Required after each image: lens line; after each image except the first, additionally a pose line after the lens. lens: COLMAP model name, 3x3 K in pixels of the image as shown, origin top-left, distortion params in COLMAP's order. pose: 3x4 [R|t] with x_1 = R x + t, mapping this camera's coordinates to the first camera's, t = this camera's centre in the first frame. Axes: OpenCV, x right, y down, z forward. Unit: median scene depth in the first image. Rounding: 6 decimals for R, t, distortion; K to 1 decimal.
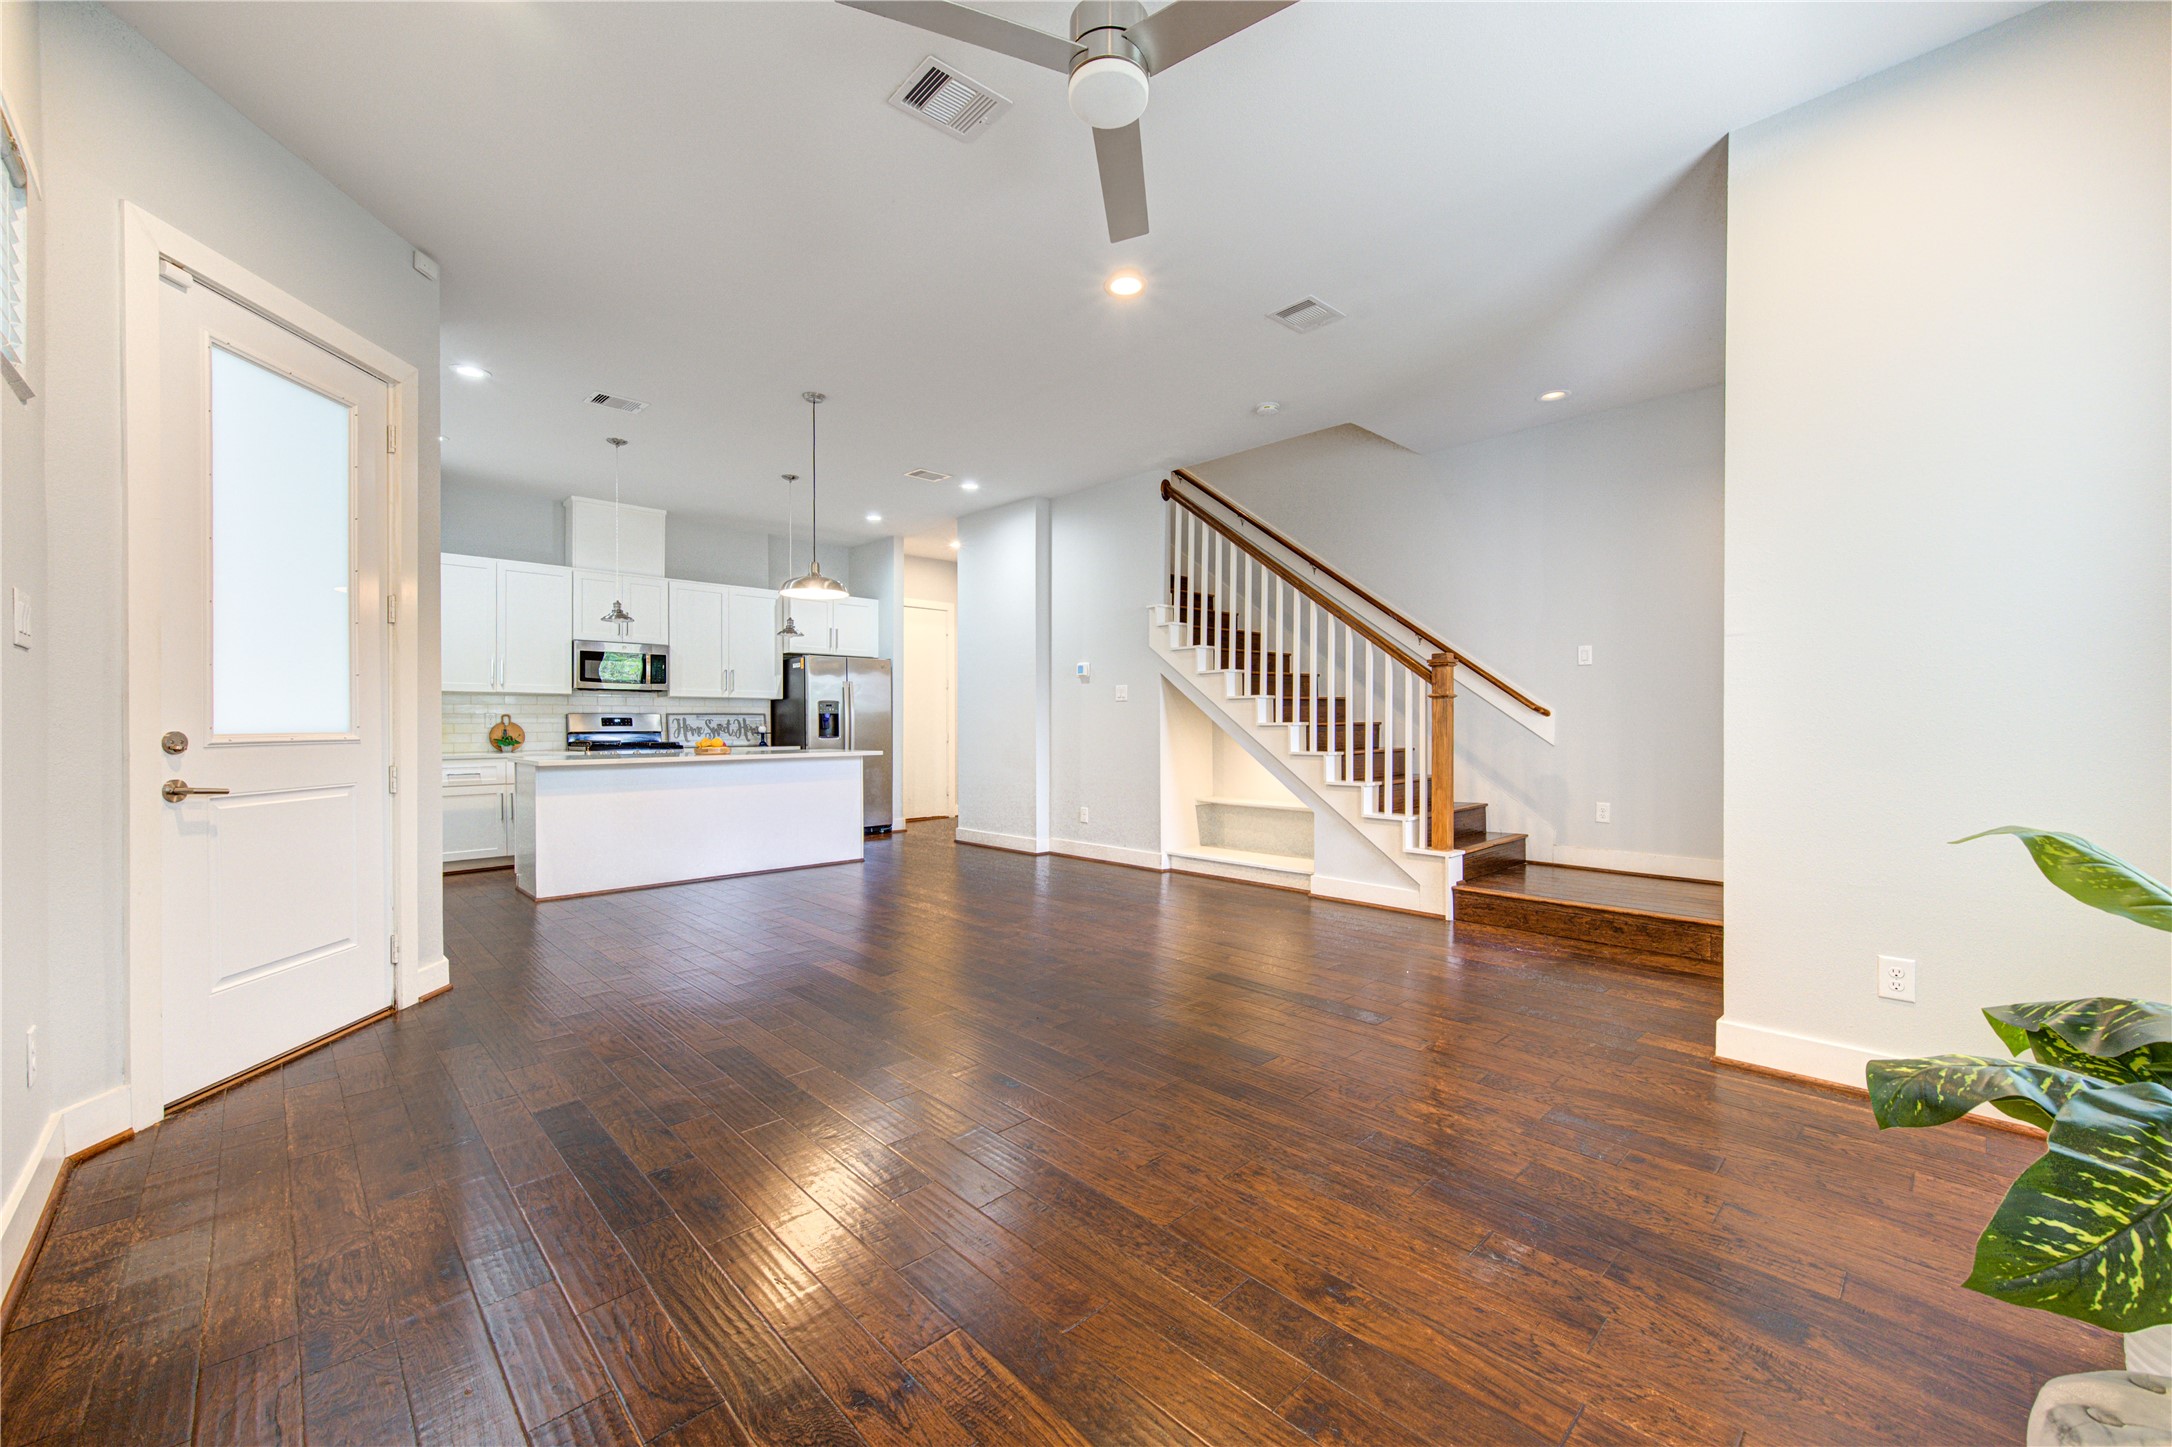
lens RADIAL K [[858.8, 0, 1076.8], [0, 858.8, 734.4], [0, 0, 1]] dist [0.000948, 0.000684]
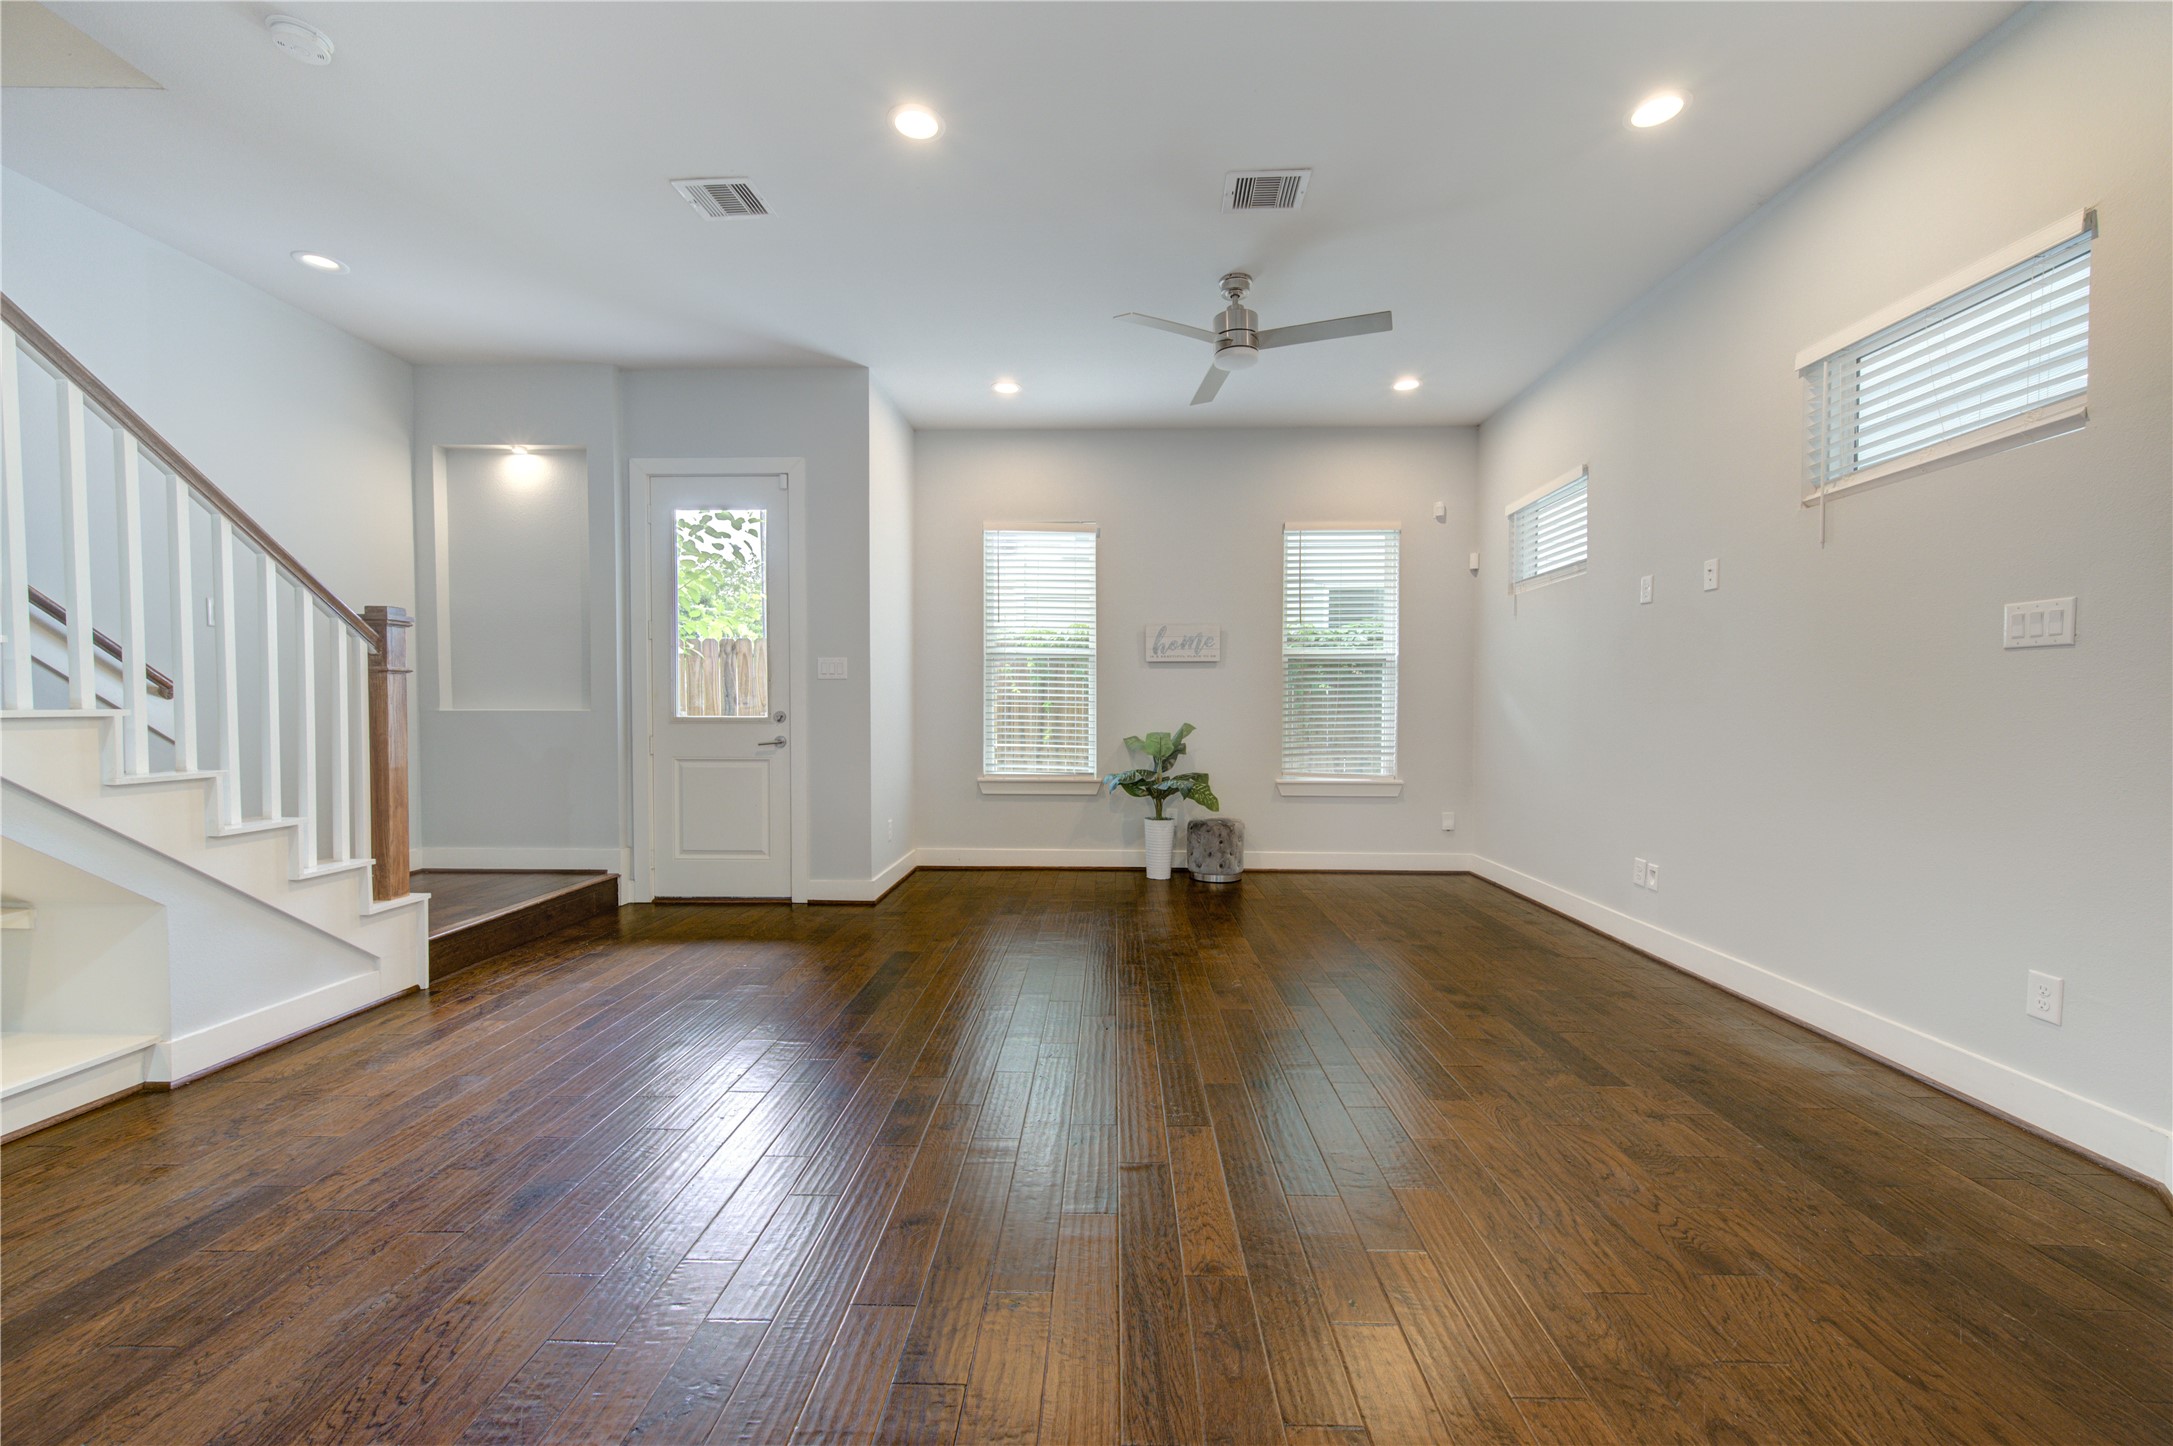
lens RADIAL K [[848.6, 0, 1085.3], [0, 848.6, 730.6], [0, 0, 1]] dist [0.002723, -0.000756]
pose [[-0.710970, -0.017281, 0.703010, -0.277532], [0.009435, 0.999374, 0.034108, -0.009505], [-0.703159, 0.030882, -0.710362, 0.689007]]
